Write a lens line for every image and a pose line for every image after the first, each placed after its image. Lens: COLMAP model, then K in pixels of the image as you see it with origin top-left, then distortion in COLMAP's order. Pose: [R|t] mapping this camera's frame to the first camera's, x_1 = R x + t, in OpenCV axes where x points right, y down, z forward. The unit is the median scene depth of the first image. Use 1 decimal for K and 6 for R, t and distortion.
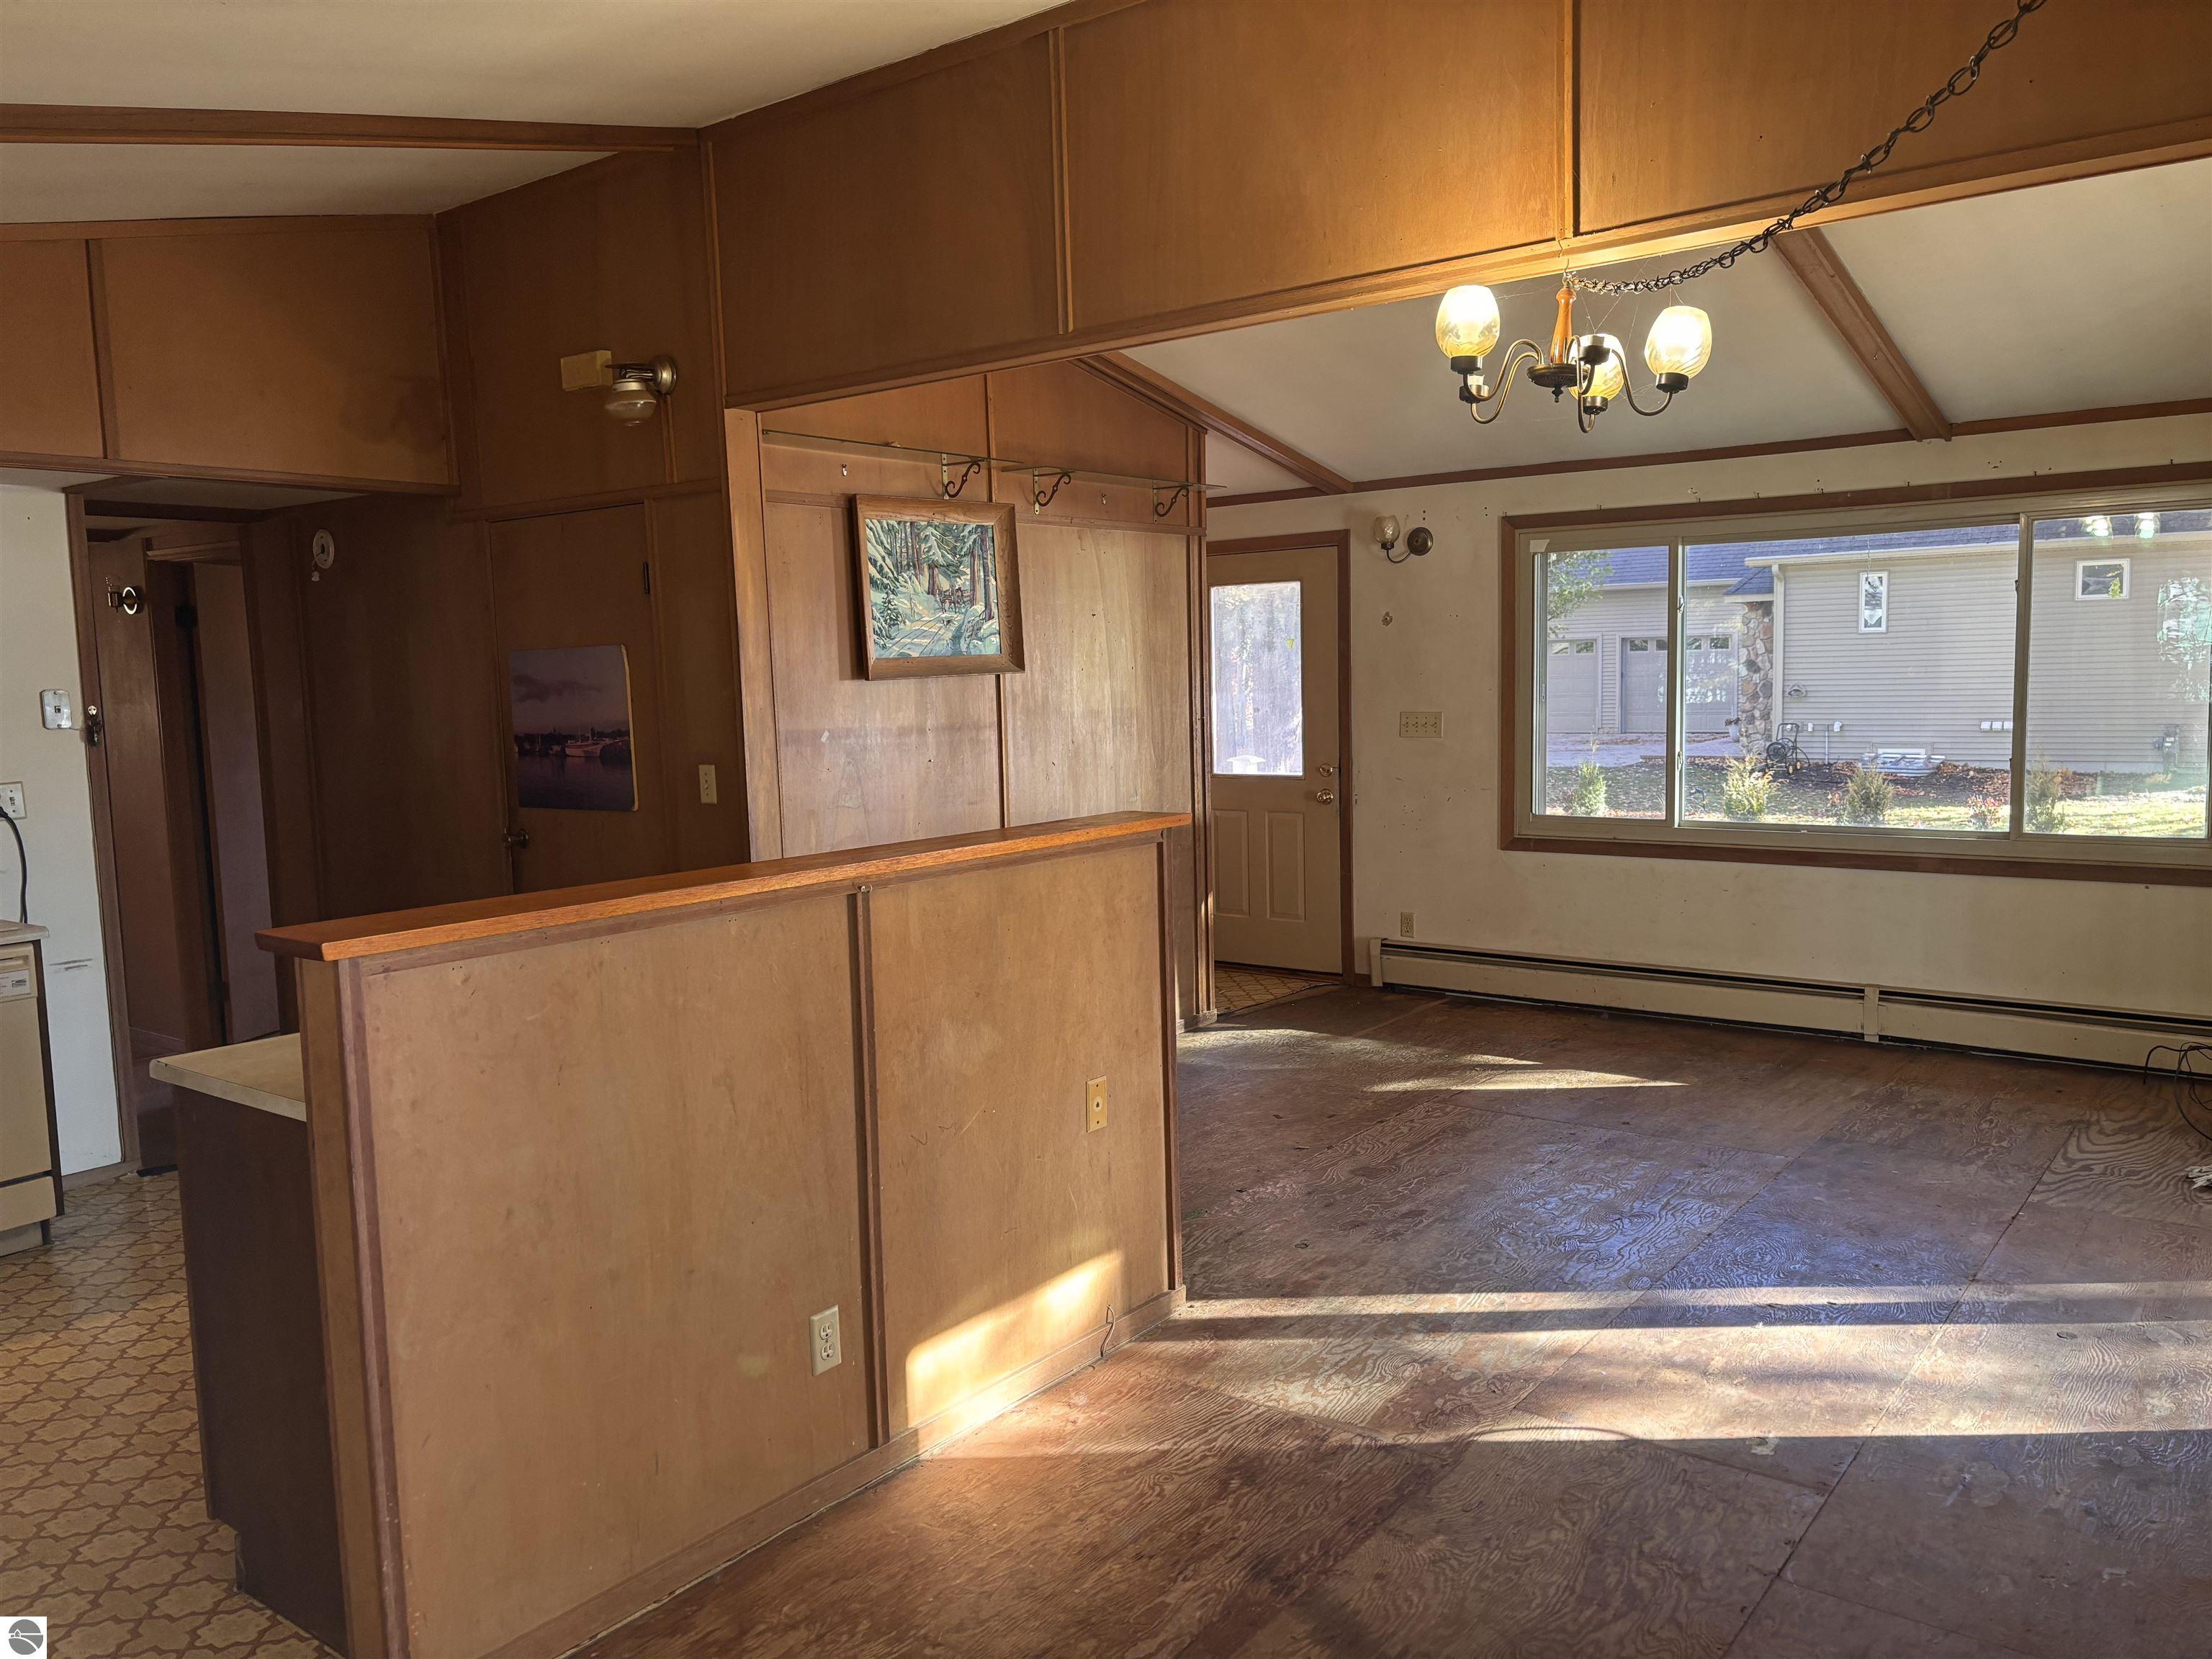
lens RADIAL K [[1659.4, 0, 1108.5], [0, 1659.4, 827.7], [0, 0, 1]] dist [0.046480, -0.049173]
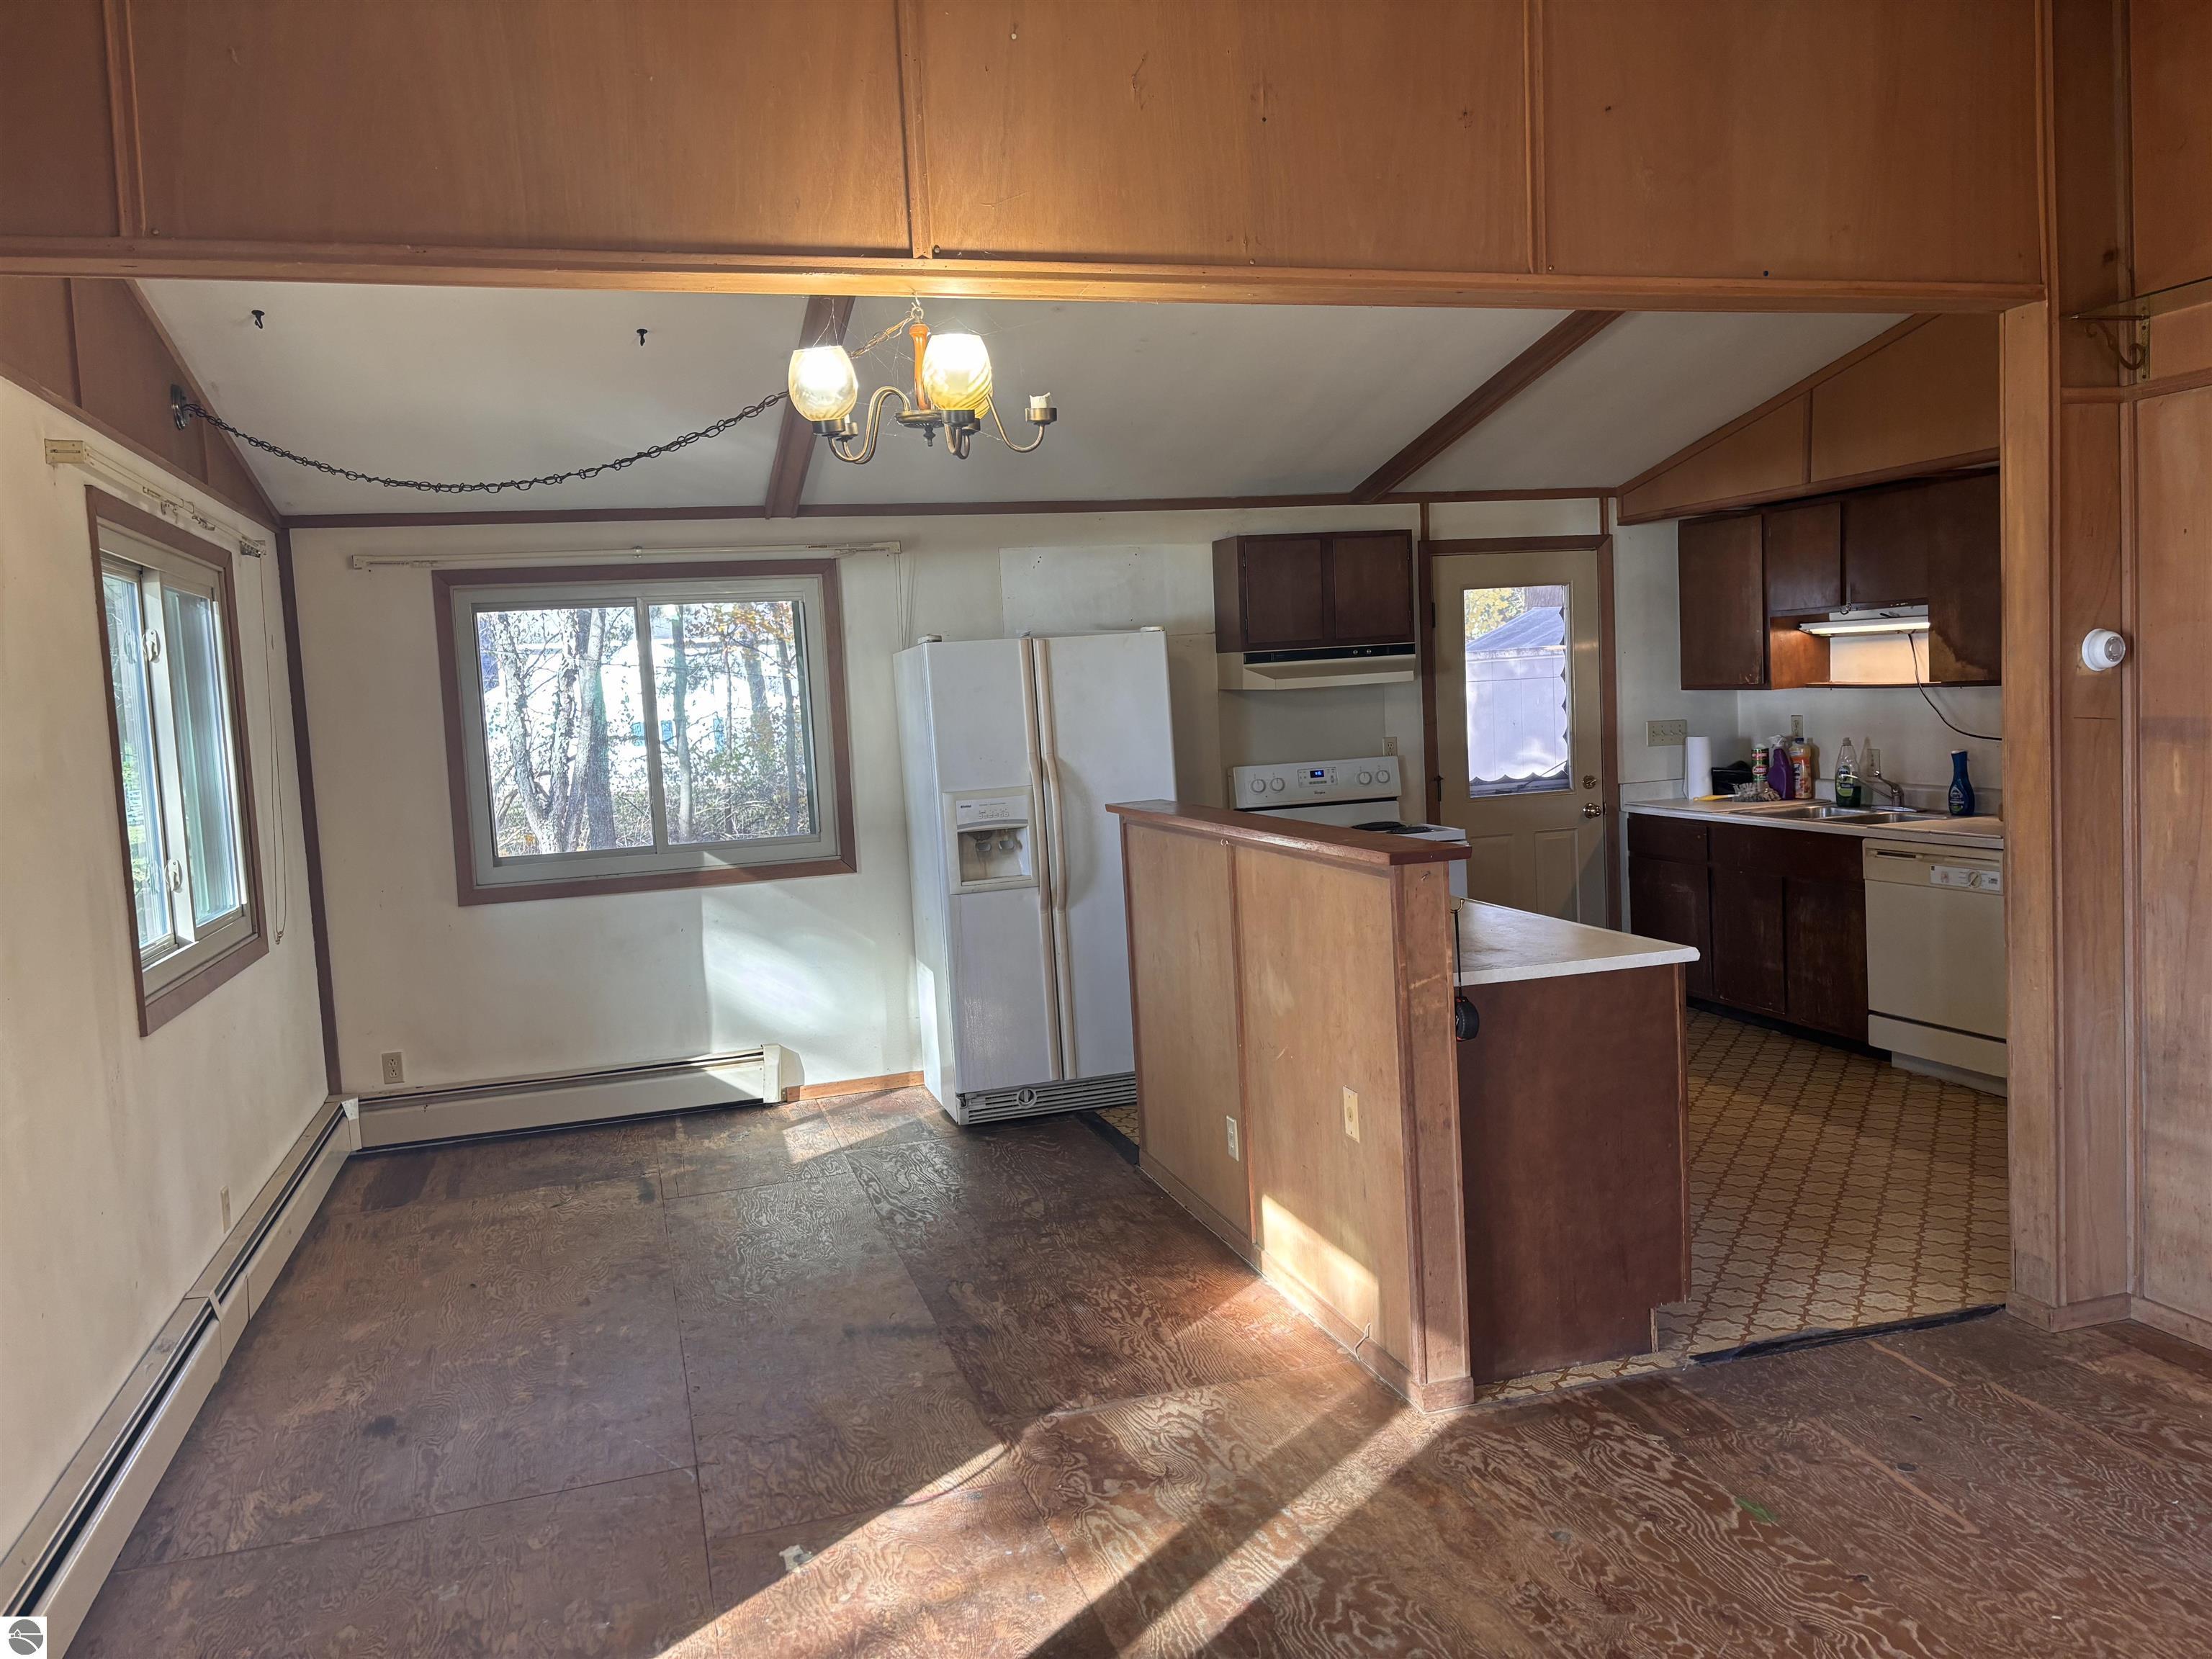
lens RADIAL K [[1659.4, 0, 1111.9], [0, 1659.4, 829.5], [0, 0, 1]] dist [0.046480, -0.049173]
pose [[-0.578360, 0.133600, -0.804768, 0.933389], [0.000826, 0.986594, 0.163192, -0.184115], [0.815781, 0.093719, -0.570717, 1.543835]]
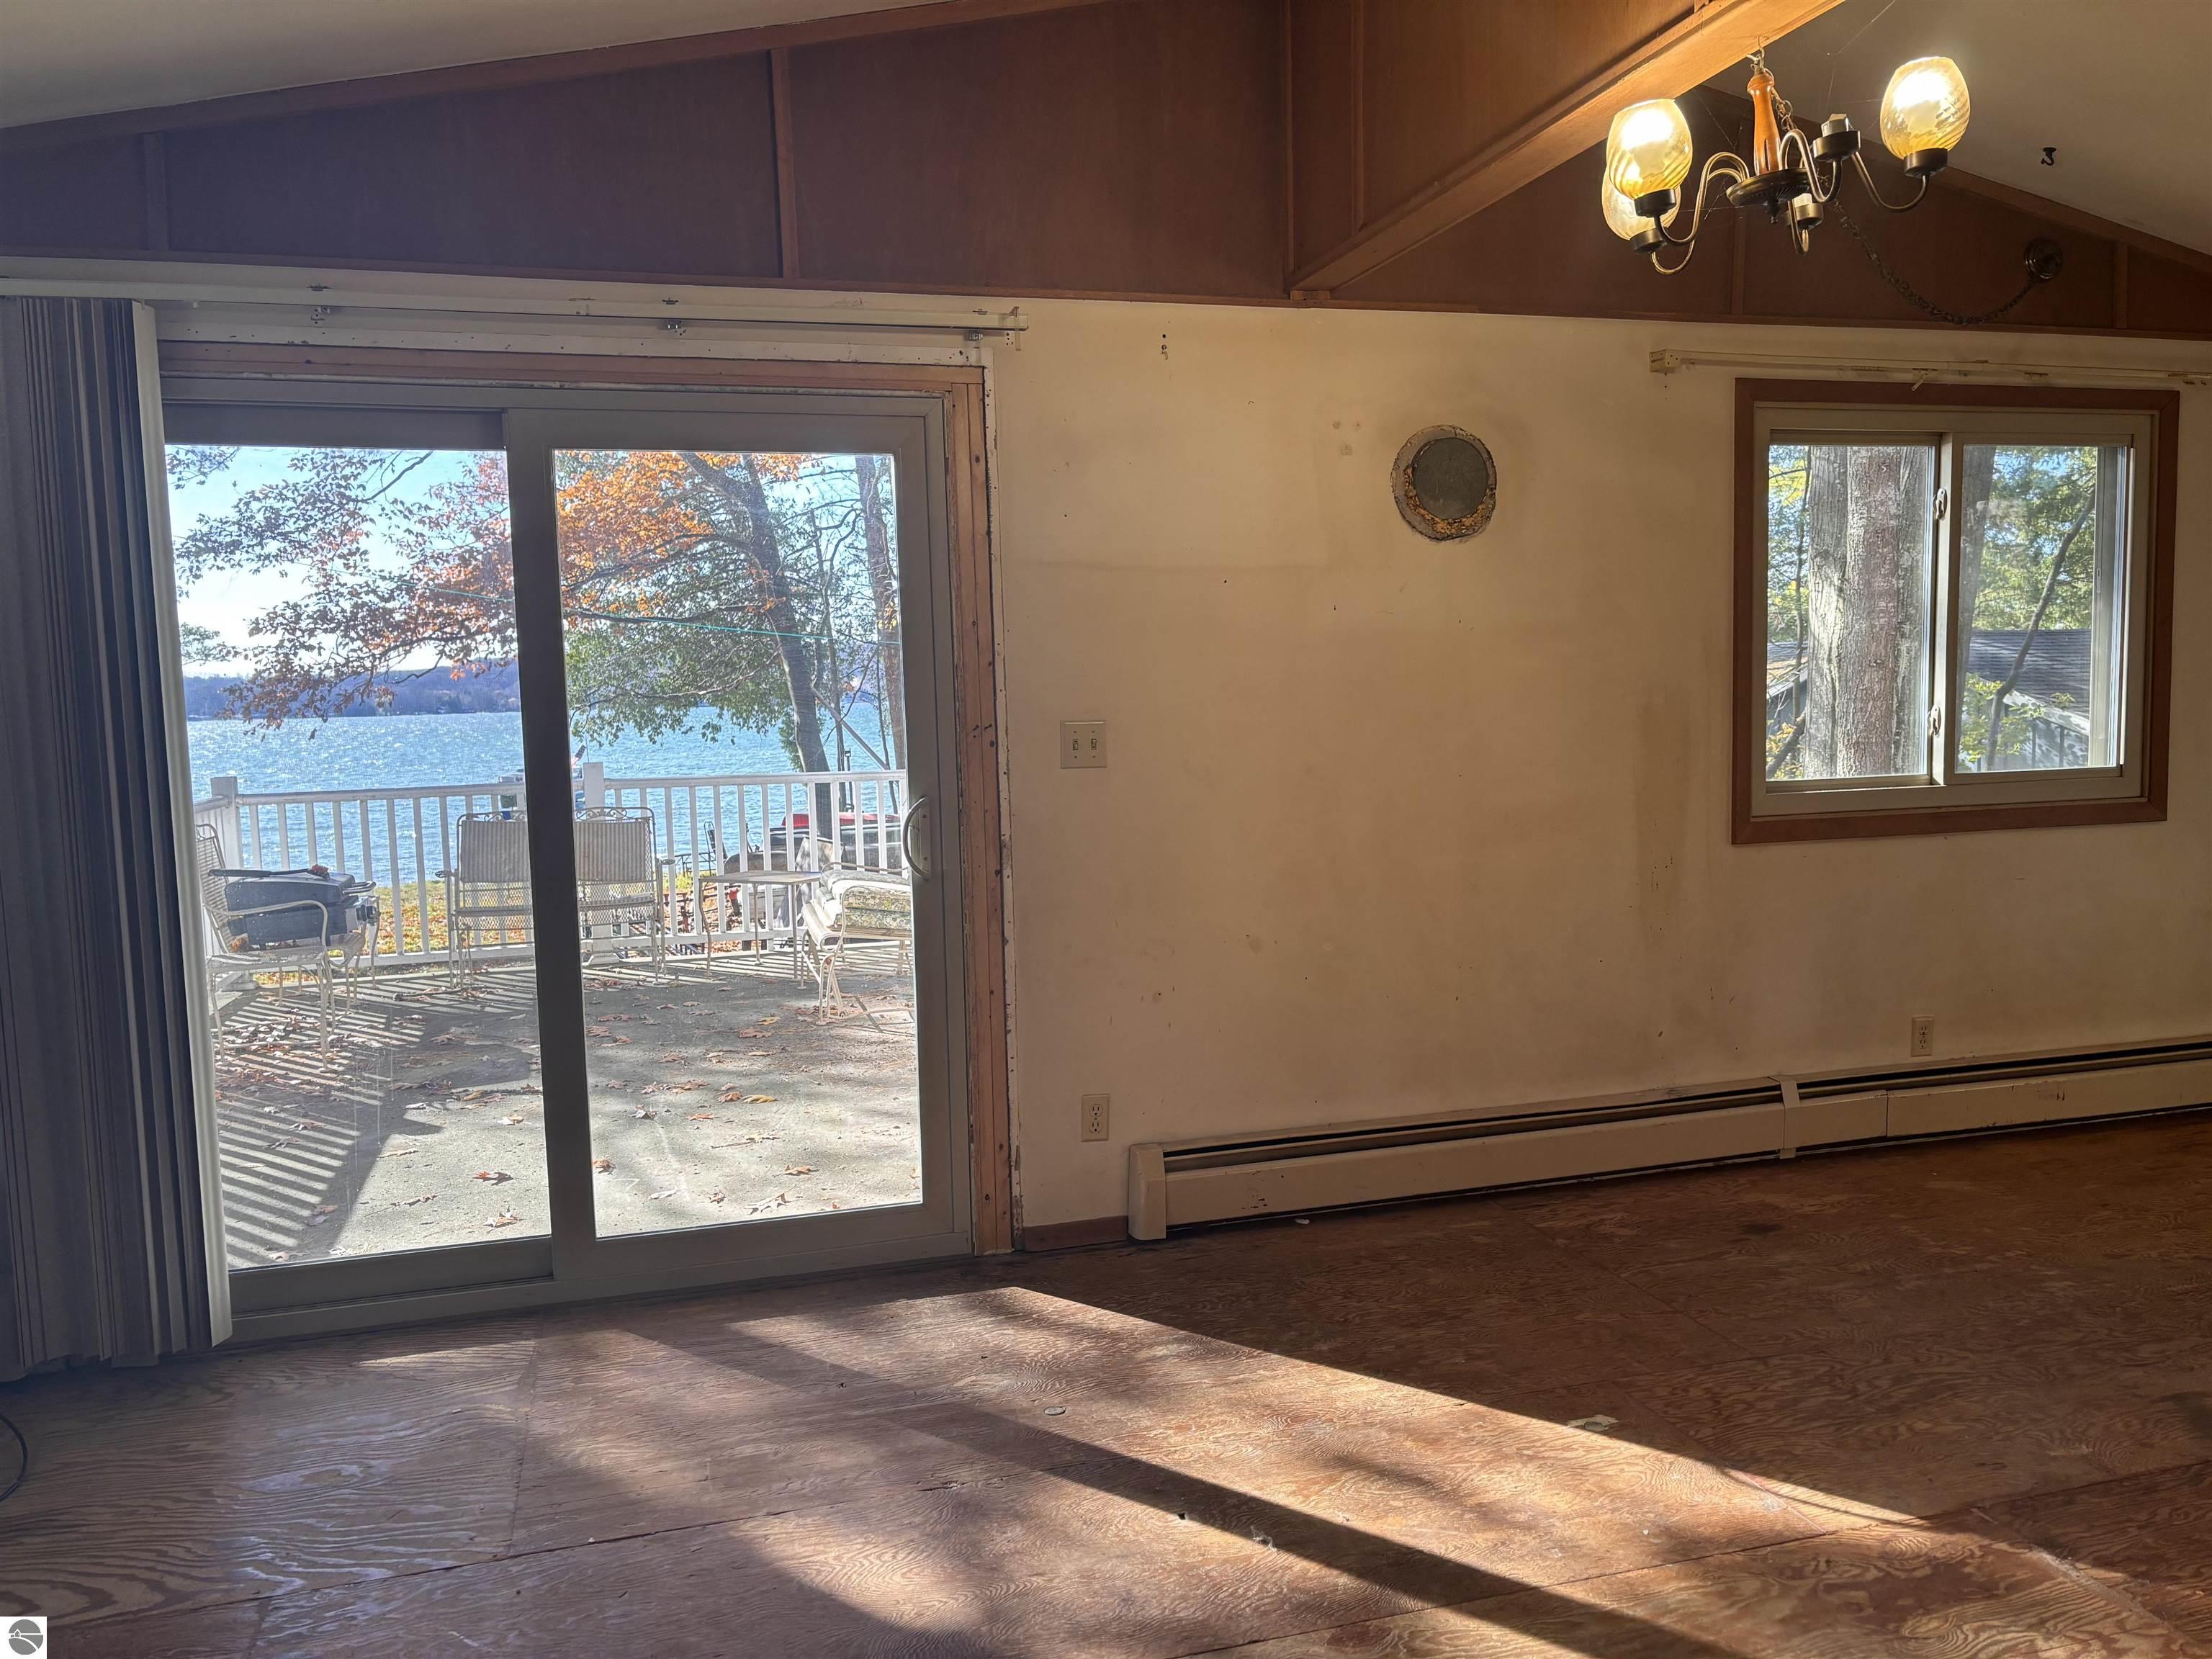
lens RADIAL K [[1659.4, 0, 1108.2], [0, 1659.4, 842.8], [0, 0, 1]] dist [0.046480, -0.049173]
pose [[-0.804306, -0.002865, 0.594209, 0.049749], [0.107711, 0.982720, 0.150534, -0.122143], [-0.584372, 0.185078, -0.790098, 1.730549]]
